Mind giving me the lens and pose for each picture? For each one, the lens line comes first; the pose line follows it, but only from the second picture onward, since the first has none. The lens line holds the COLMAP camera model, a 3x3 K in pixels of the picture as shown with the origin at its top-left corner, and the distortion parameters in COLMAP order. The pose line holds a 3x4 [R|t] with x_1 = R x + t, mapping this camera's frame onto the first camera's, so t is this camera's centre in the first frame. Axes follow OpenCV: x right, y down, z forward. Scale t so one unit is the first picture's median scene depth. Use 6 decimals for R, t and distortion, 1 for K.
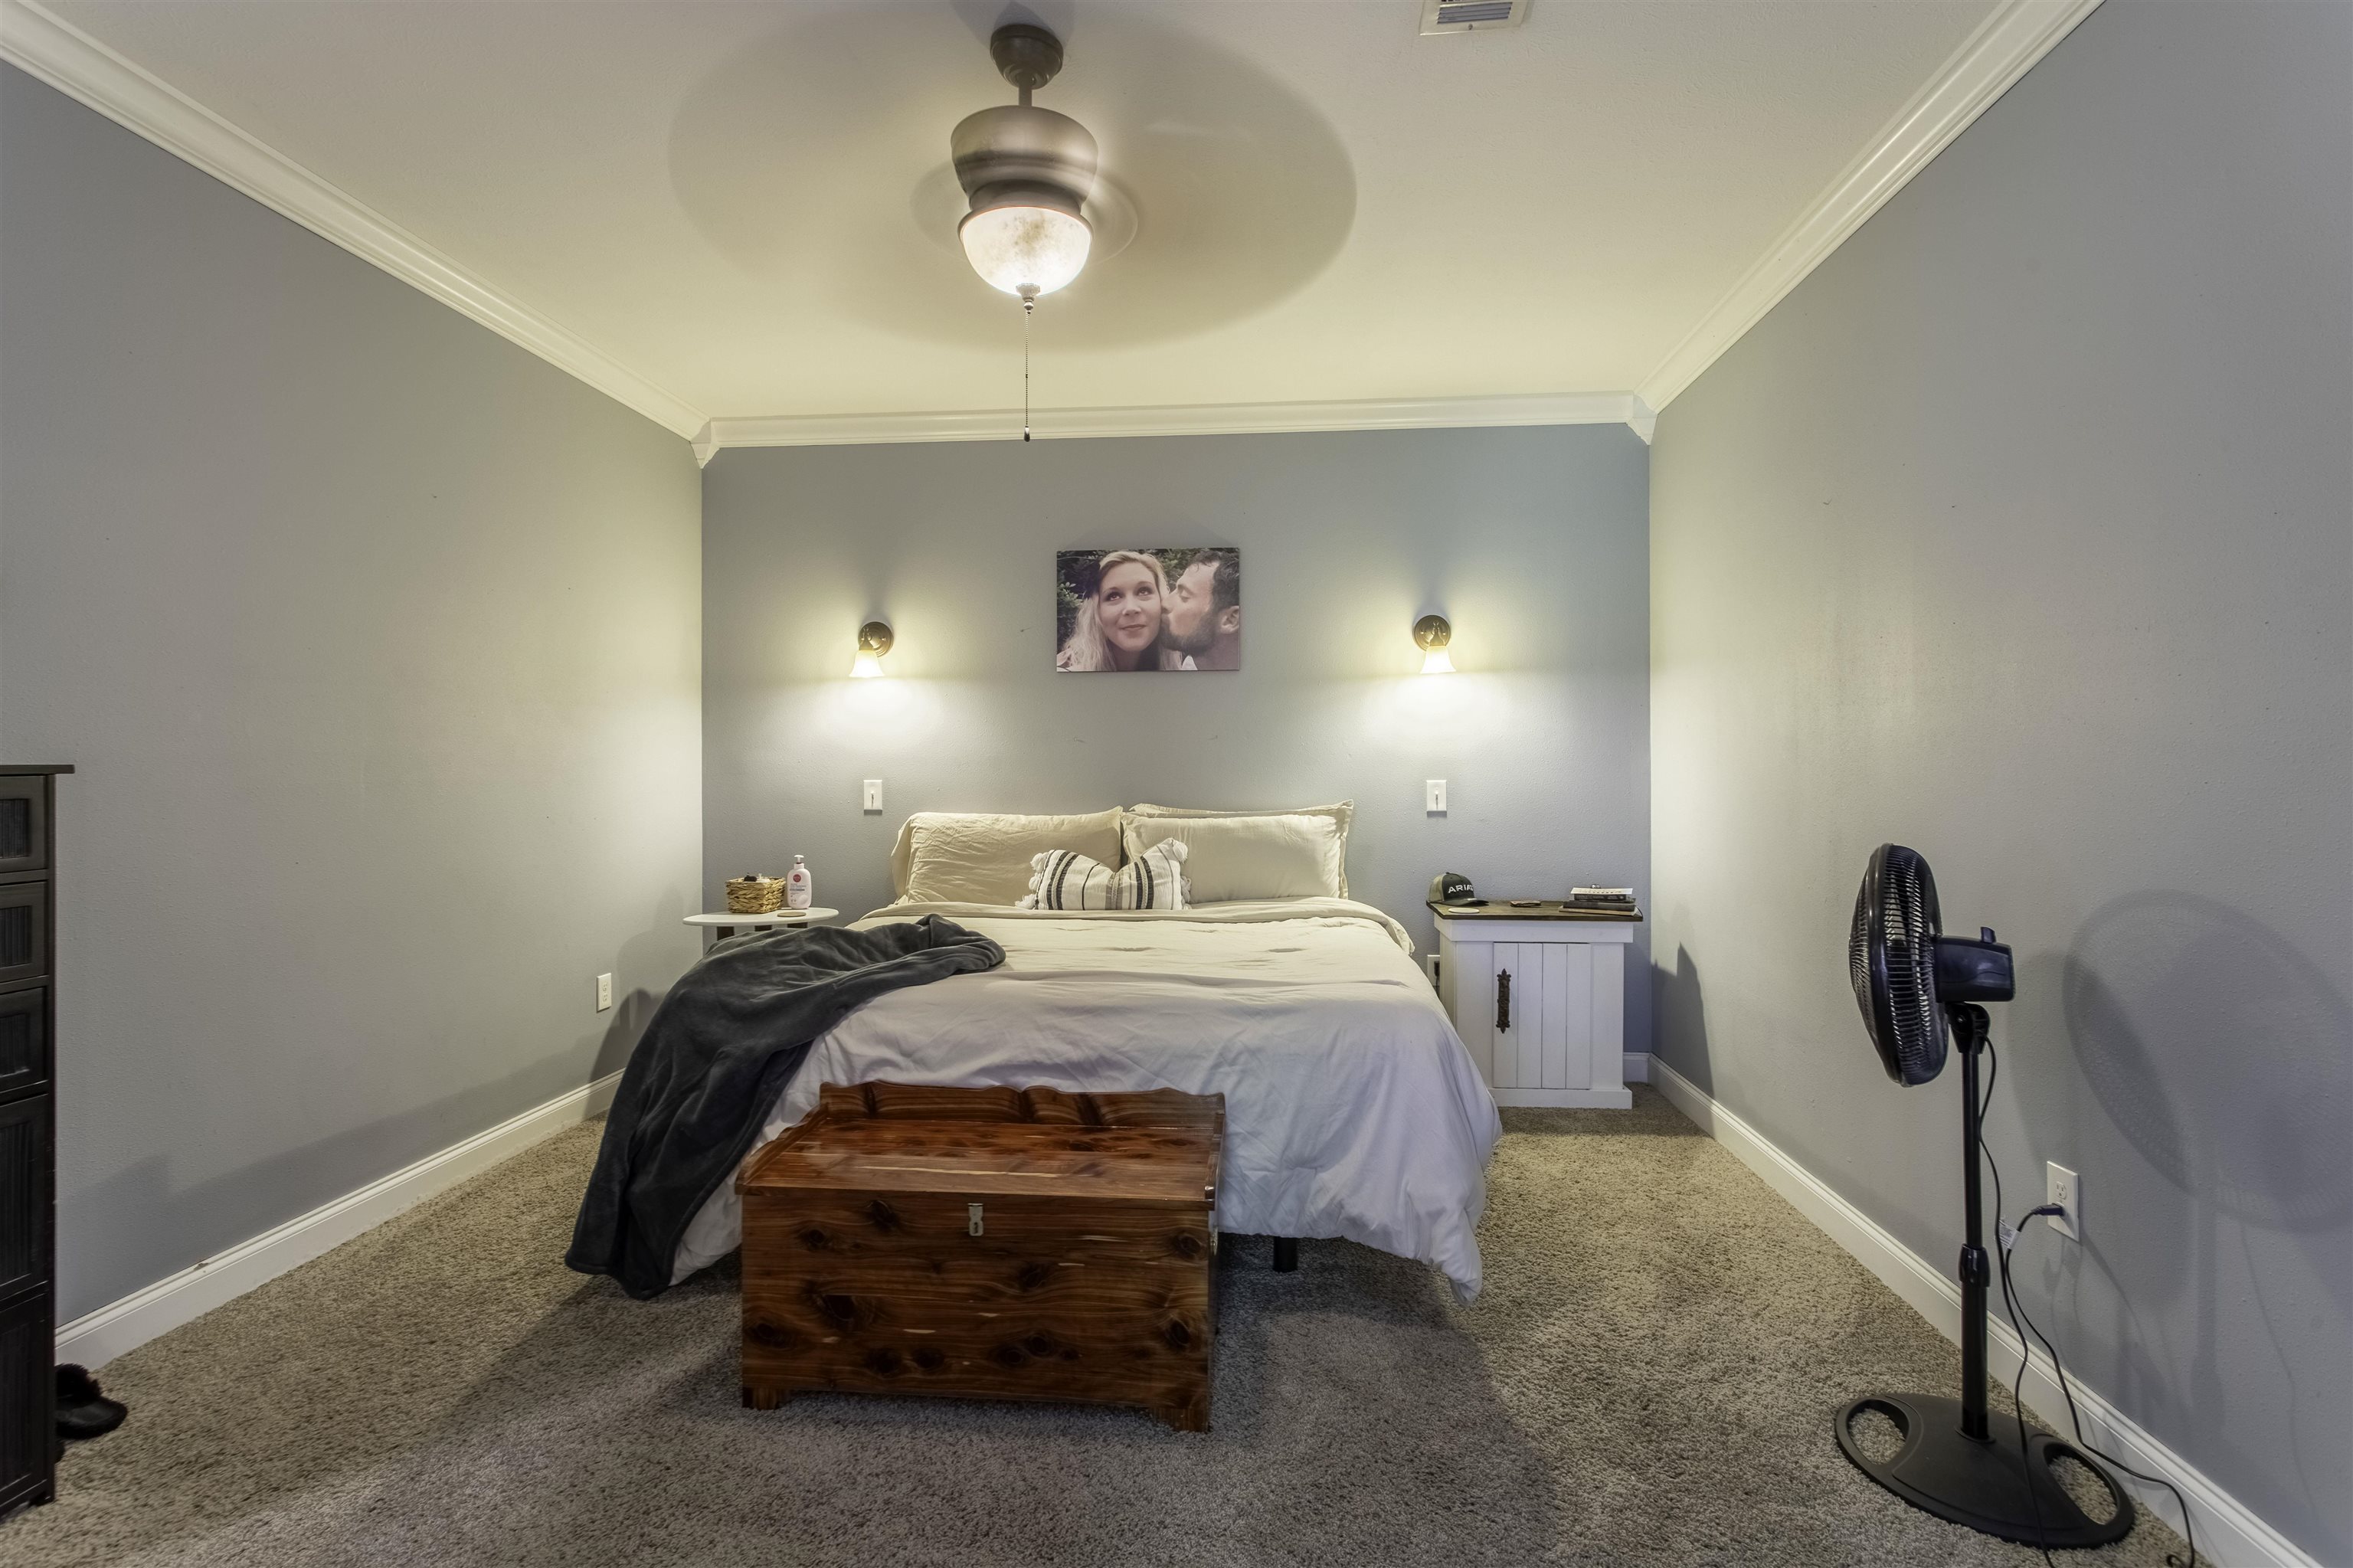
lens RADIAL K [[1115.2, 0, 1178.7], [0, 1115.2, 768.8], [0, 0, 1]] dist [-0.002859, 0.000505]
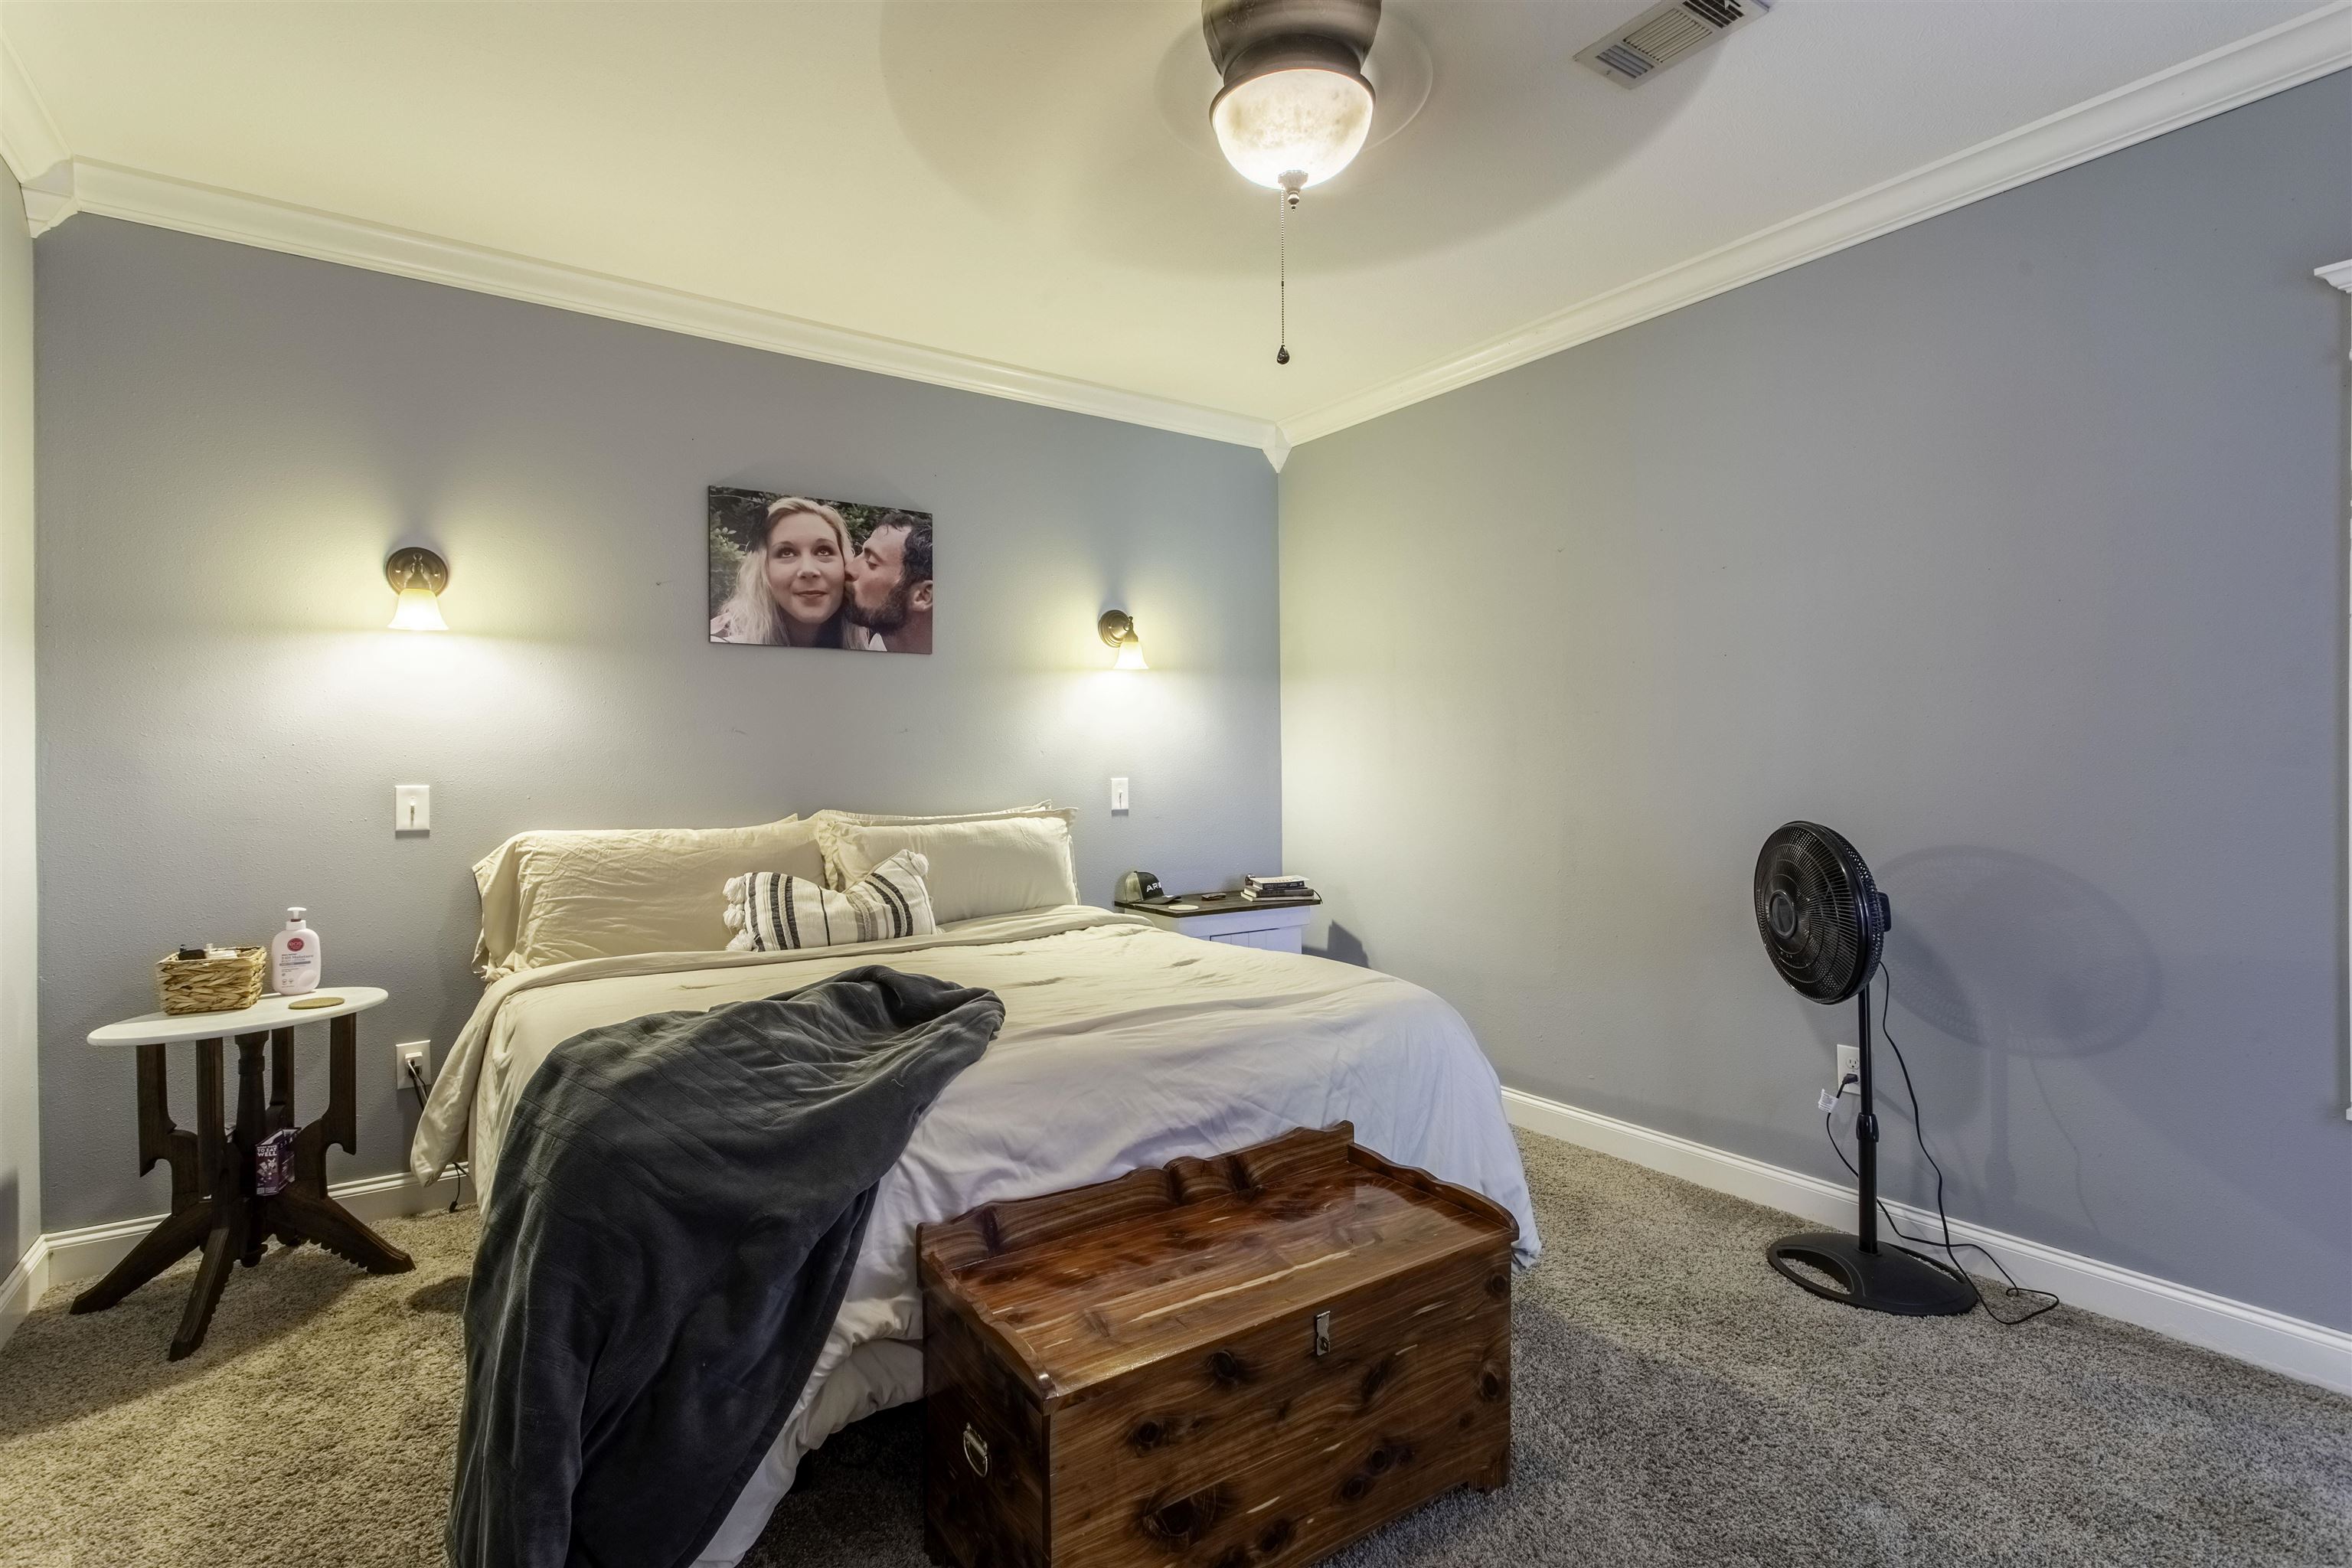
lens RADIAL K [[1110.3, 0, 1163.4], [0, 1110.3, 768.0], [0, 0, 1]] dist [0.000953, 0.000743]
pose [[0.776819, -0.002677, 0.629718, -0.361606], [0.003185, 0.999995, 0.000322, 0.000933], [-0.629716, 0.001756, 0.776824, 0.215695]]
